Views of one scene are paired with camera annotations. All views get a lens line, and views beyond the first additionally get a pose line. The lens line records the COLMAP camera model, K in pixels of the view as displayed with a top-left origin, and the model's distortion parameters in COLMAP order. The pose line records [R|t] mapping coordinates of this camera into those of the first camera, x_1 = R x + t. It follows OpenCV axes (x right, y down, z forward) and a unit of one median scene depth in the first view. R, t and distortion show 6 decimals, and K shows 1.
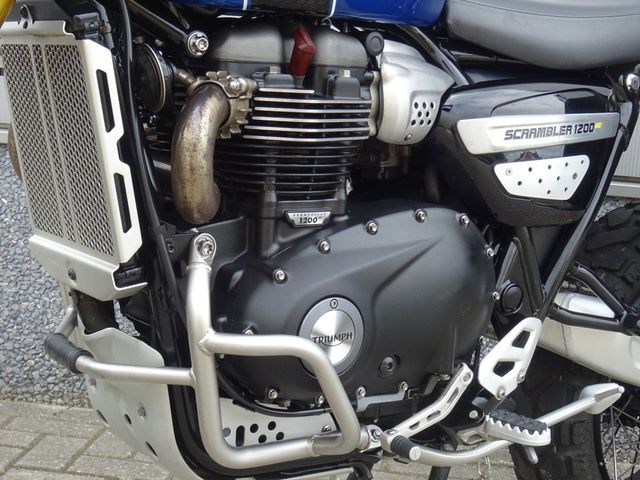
lens RADIAL K [[1119.4, 0, 320.0], [0, 1119.4, 240.0], [0, 0, 1]] dist [-0.034380, -0.066155]
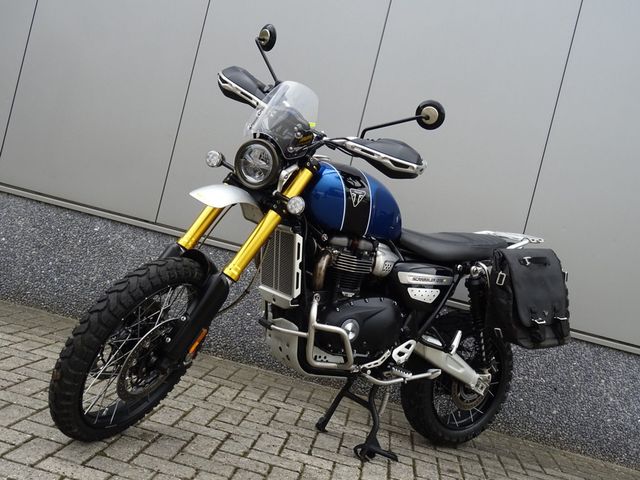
lens RADIAL K [[799.4, 0, 320.0], [0, 799.4, 240.0], [0, 0, 1]] dist [-0.004120, -0.000850]
pose [[0.986490, 0.163806, 0.002096, -0.115418], [-0.162672, 0.981017, -0.105564, 0.080067], [-0.019348, 0.103797, 0.994410, -1.266185]]
